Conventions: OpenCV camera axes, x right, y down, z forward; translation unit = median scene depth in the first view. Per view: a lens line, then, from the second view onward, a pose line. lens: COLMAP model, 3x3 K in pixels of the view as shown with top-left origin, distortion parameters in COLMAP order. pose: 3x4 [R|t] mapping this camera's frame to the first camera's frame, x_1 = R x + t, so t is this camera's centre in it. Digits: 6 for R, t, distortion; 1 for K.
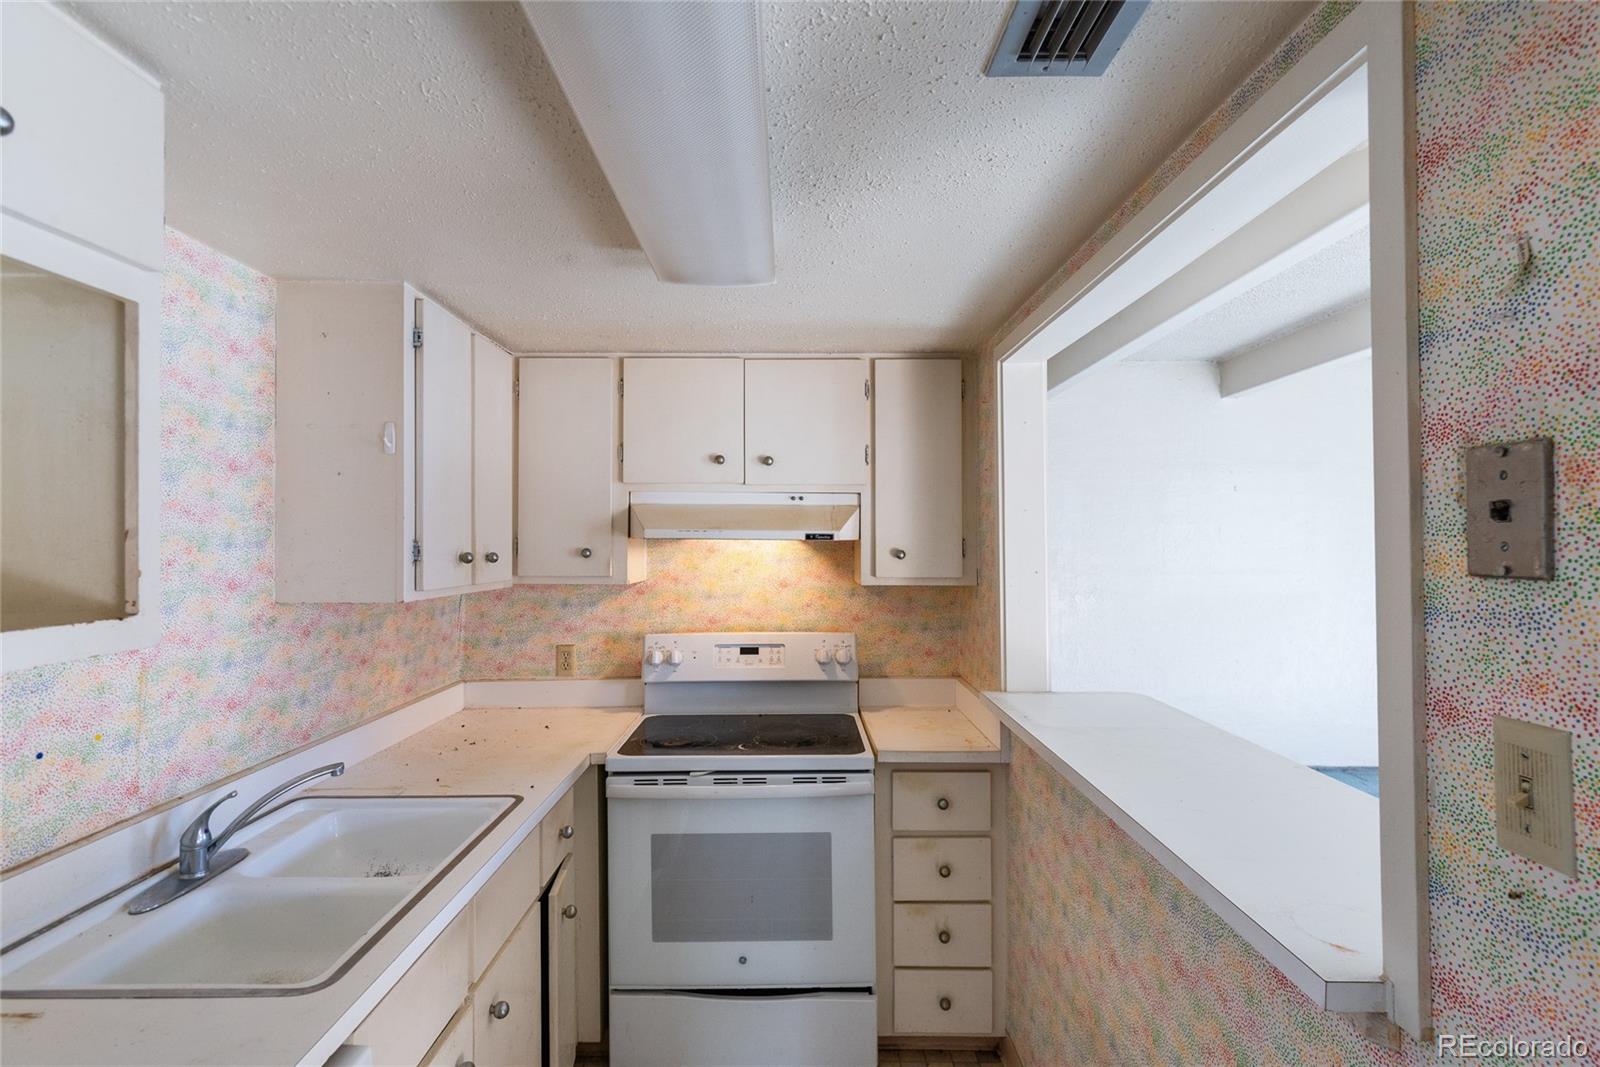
lens RADIAL K [[787.9, 0, 778.0], [0, 787.9, 538.3], [0, 0, 1]] dist [0.000524, 0.002681]
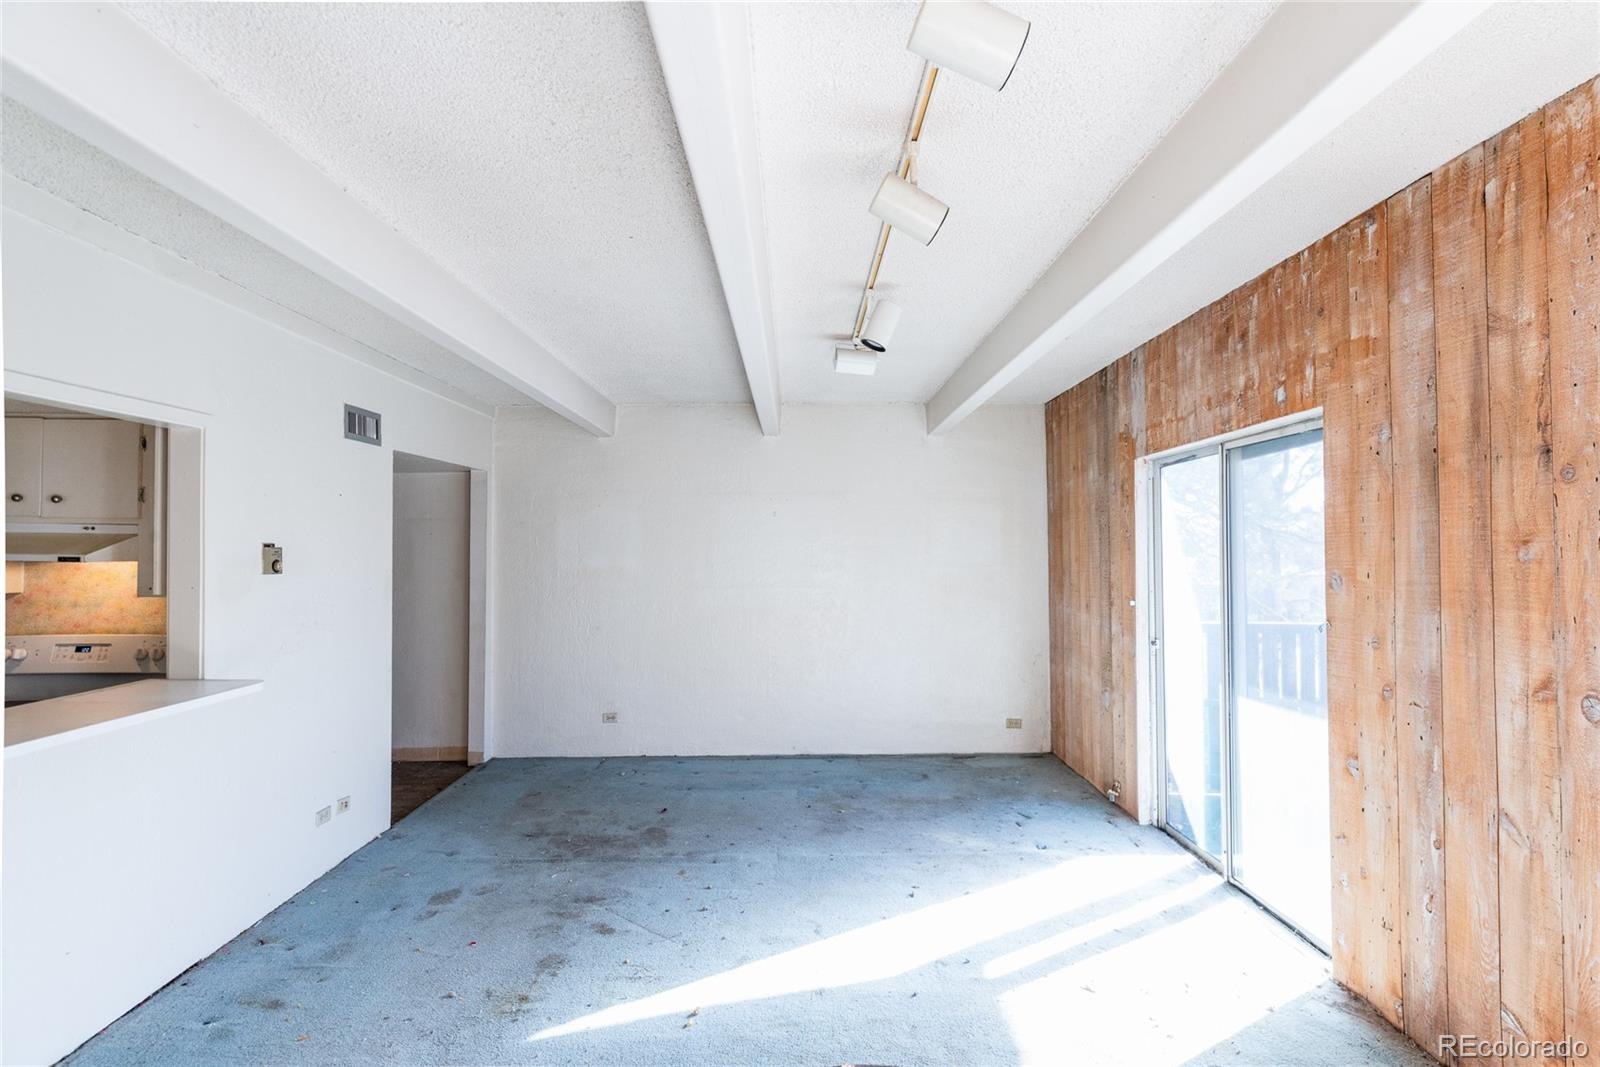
lens RADIAL K [[787.9, 0, 790.2], [0, 787.9, 538.7], [0, 0, 1]] dist [0.000524, 0.002681]
pose [[0.999843, 0.004561, 0.017116, 1.311844], [-0.004405, 0.999949, -0.009120, -0.031543], [-0.017157, 0.009043, 0.999812, -0.331861]]
